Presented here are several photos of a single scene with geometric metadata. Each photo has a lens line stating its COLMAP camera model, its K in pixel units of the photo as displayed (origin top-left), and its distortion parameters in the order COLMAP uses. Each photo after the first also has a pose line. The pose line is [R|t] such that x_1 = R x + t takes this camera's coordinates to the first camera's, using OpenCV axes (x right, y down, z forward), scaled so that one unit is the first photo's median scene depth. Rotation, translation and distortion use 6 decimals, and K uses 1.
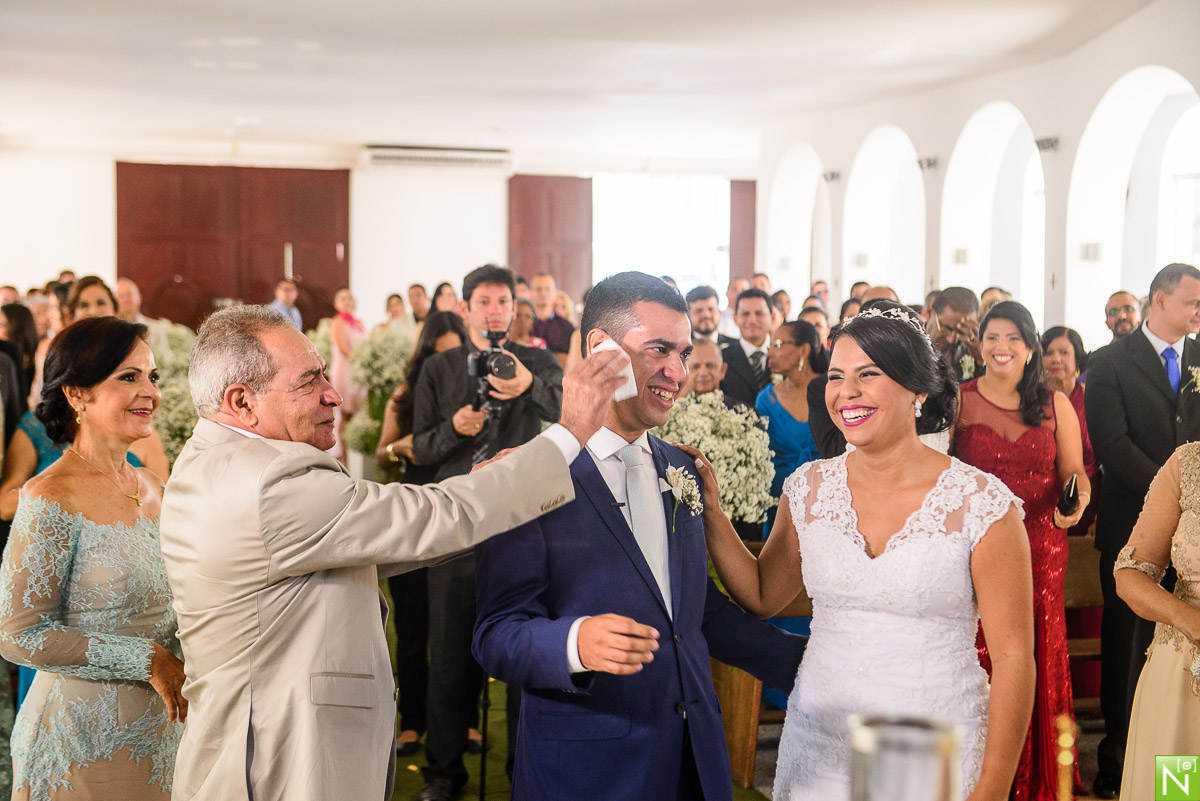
lens RADIAL K [[1907.5, 0, 599.3], [0, 1907.5, 400.5], [0, 0, 1]] dist [0.040486, 0.000000]
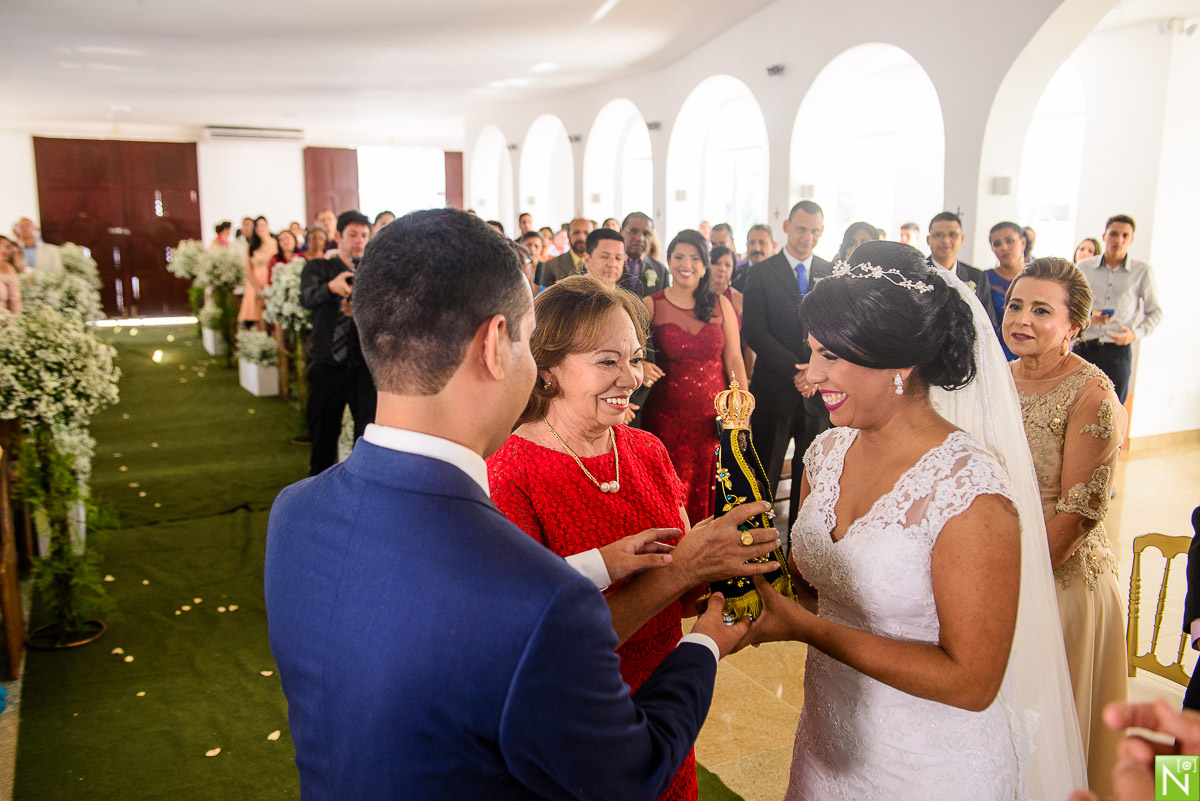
lens RADIAL K [[996.3, 0, 599.6], [0, 996.3, 402.4], [0, 0, 1]] dist [-0.035415, -0.000468]
pose [[0.972962, -0.044863, 0.226565, -0.005396], [0.016141, 0.991763, 0.127067, -0.011666], [-0.230399, -0.119974, 0.965672, 0.173916]]
